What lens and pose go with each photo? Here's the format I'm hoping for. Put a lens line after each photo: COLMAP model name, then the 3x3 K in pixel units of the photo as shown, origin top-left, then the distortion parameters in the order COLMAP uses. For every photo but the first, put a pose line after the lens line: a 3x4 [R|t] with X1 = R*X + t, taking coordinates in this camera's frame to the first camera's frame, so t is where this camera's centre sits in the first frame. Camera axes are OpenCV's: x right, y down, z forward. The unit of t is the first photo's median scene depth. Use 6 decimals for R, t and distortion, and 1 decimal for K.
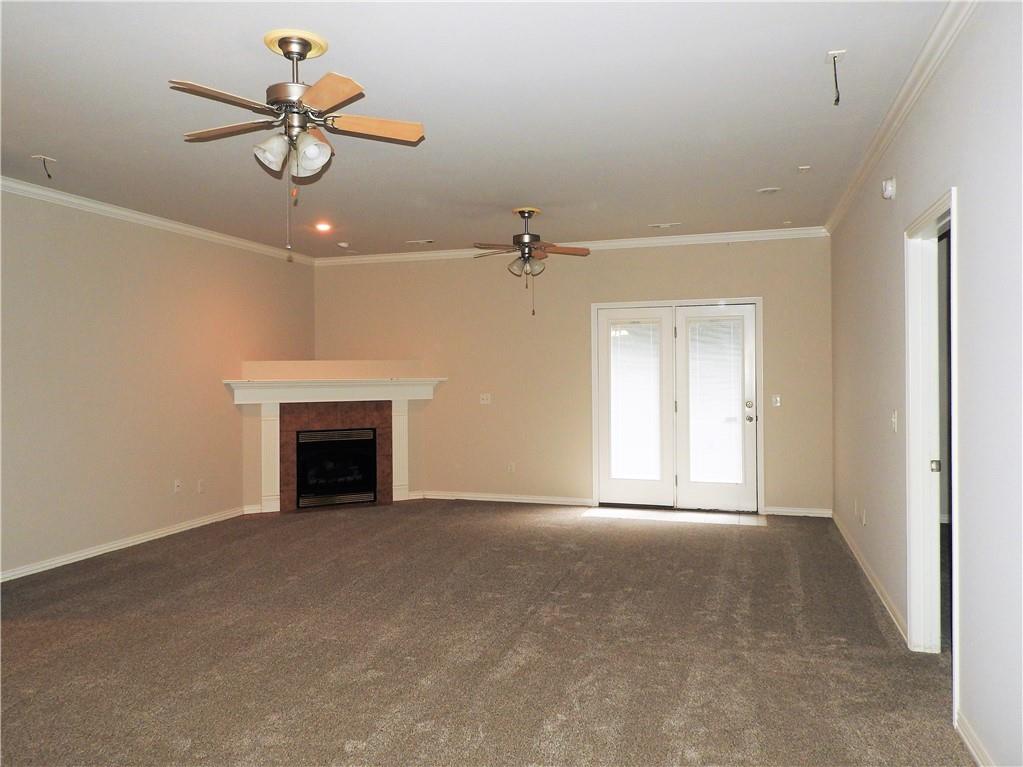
lens RADIAL K [[749.5, 0, 486.3], [0, 749.5, 363.3], [0, 0, 1]] dist [0.009779, 0.001829]
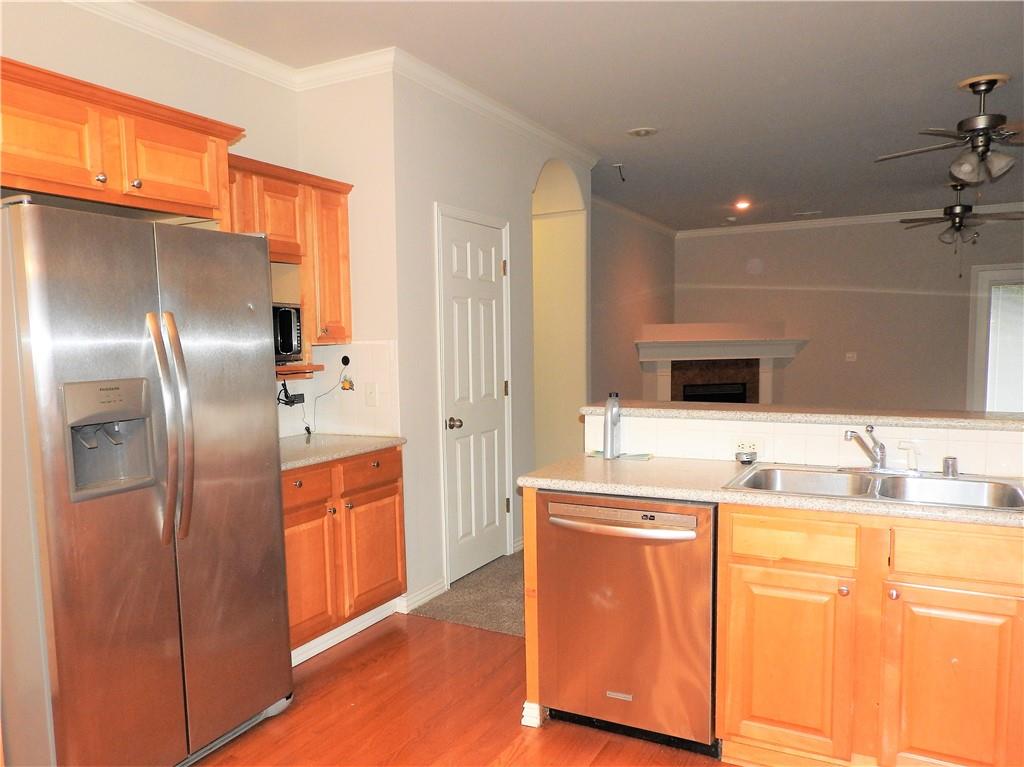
lens RADIAL K [[786.5, 0, 460.8], [0, 786.5, 416.3], [0, 0, 1]] dist [0.000929, -0.001000]
pose [[0.981506, 0.008415, -0.191247, -0.577539], [0.012212, 0.994246, 0.106420, 0.008094], [0.191042, -0.106787, 0.975756, -0.410657]]
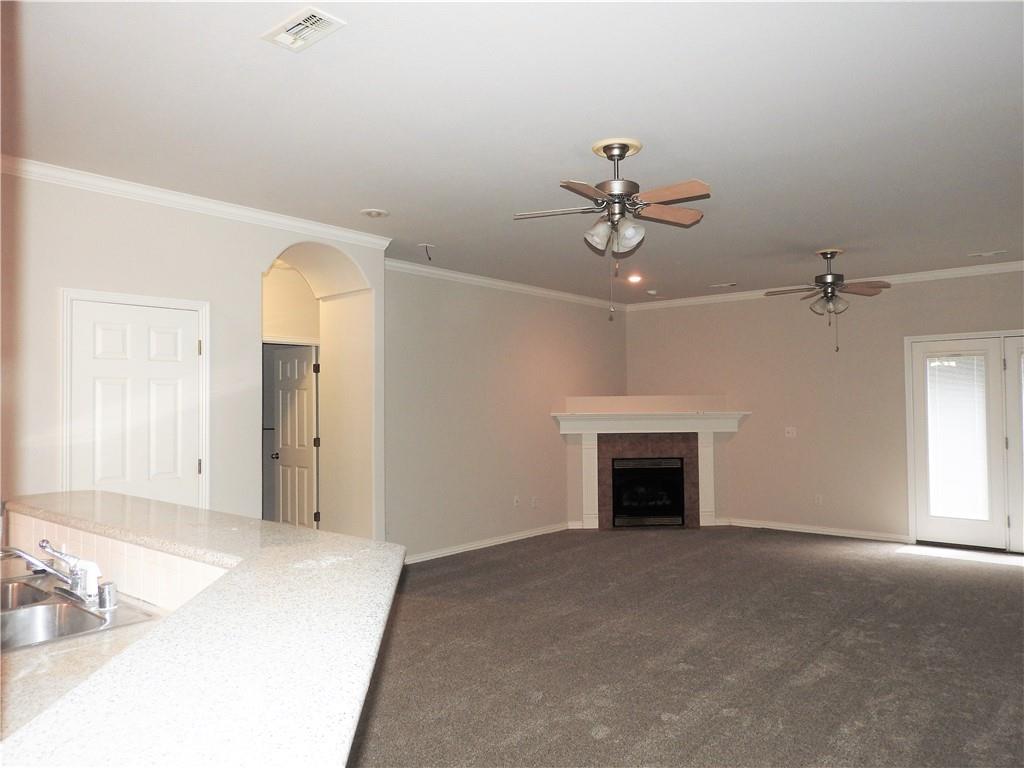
lens RADIAL K [[717.9, 0, 512.0], [0, 717.9, 384.0], [0, 0, 1]] dist [0.004259, -0.003209]
pose [[0.929207, -0.011499, -0.369381, 0.014436], [0.005668, 0.999842, -0.016867, -0.007713], [0.369517, 0.013579, 0.929125, -0.110399]]
